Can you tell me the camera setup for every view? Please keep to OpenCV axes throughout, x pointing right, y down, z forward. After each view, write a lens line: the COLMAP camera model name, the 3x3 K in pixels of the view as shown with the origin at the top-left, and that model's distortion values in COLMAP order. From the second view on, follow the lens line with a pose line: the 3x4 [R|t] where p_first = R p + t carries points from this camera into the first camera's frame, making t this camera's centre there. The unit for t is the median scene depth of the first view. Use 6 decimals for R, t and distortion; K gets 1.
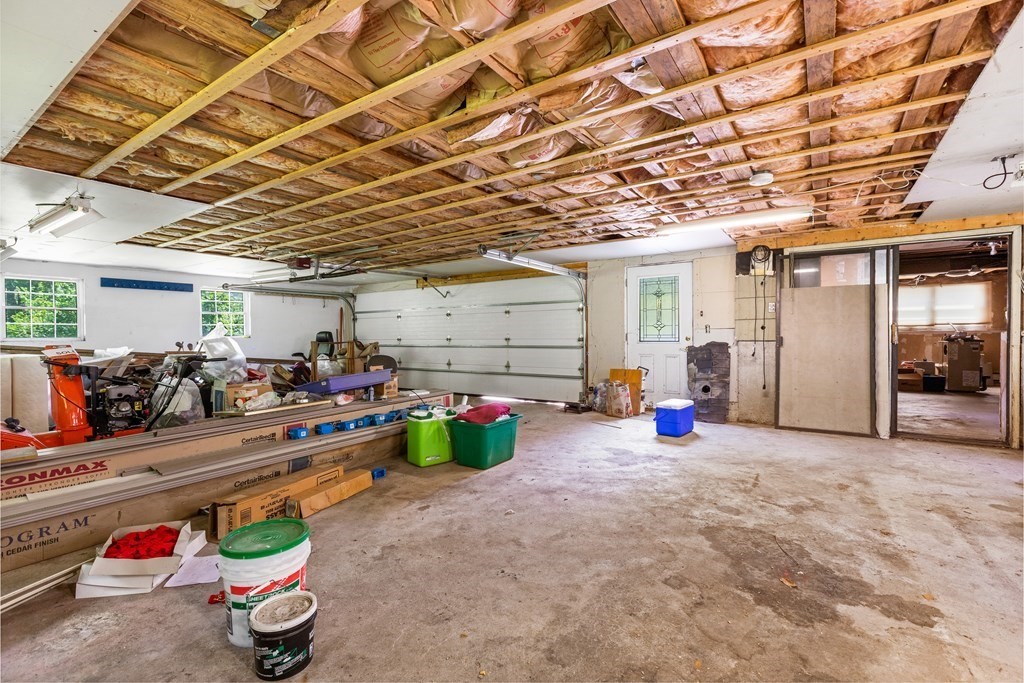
lens RADIAL K [[464.1, 0, 508.4], [0, 464.1, 338.8], [0, 0, 1]] dist [0.005289, -0.001590]
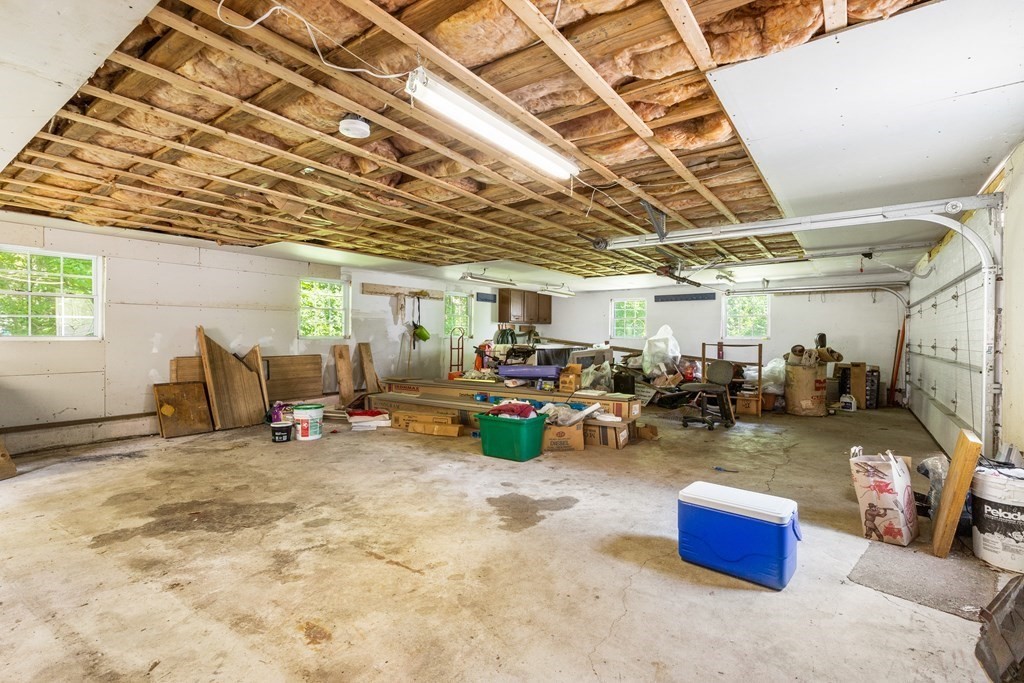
lens RADIAL K [[464.1, 0, 510.9], [0, 464.1, 338.4], [0, 0, 1]] dist [0.005289, -0.001590]
pose [[-0.012886, 0.012869, -0.999834, 1.545818], [-0.014510, 0.999809, 0.013055, -0.030507], [0.999812, 0.014676, -0.012696, 1.527952]]
